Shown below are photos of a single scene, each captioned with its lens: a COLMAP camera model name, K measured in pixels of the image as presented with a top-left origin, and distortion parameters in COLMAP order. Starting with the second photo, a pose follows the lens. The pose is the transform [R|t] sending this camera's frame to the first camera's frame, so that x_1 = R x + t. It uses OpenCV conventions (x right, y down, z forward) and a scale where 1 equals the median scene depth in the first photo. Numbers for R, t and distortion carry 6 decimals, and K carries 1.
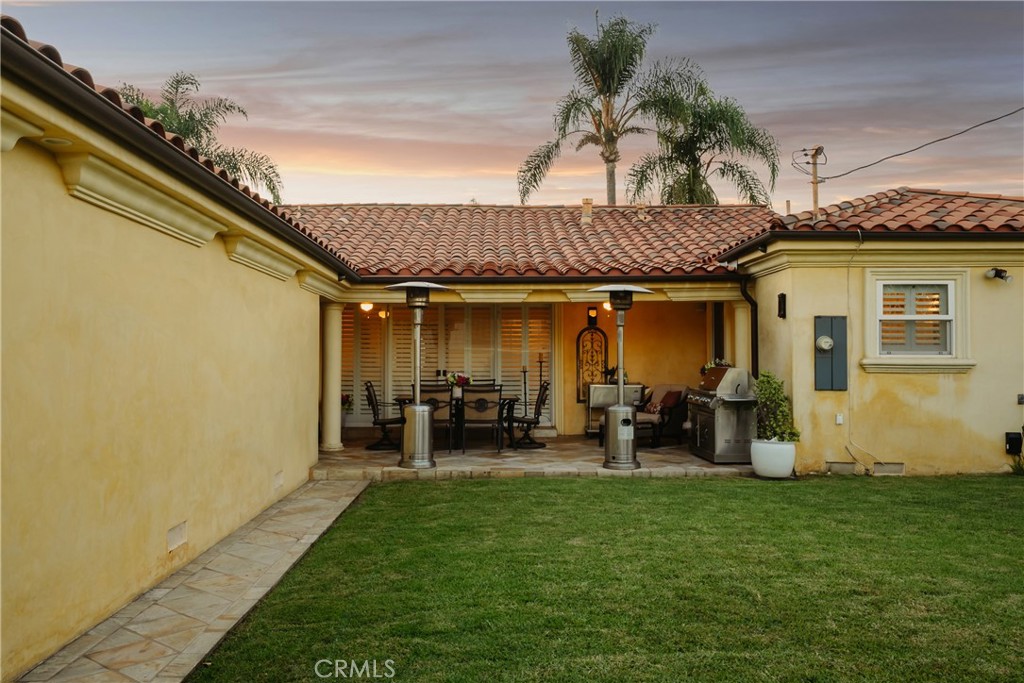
lens RADIAL K [[885.1, 0, 512.0], [0, 885.1, 341.5], [0, 0, 1]] dist [0.082608, -0.000051]
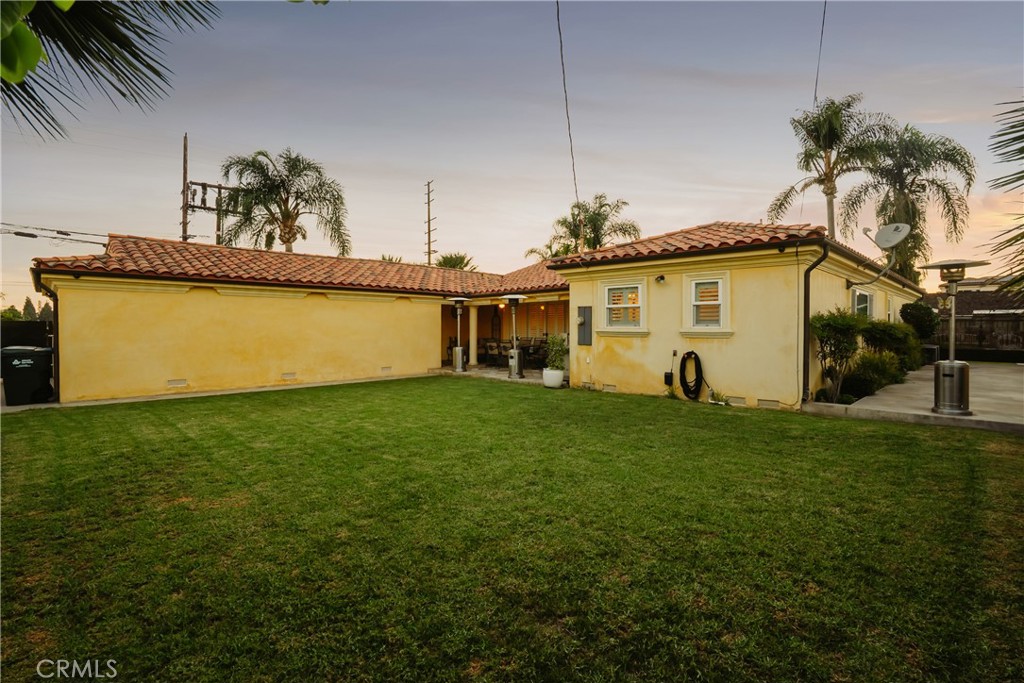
lens RADIAL K [[477.9, 0, 512.0], [0, 477.9, 341.5], [0, 0, 1]] dist [-0.031134, 0.000594]
pose [[0.679536, 0.020242, -0.733362, 0.992934], [0.018502, 0.998829, 0.044713, -0.002303], [0.733408, -0.043953, 0.678366, 0.185204]]
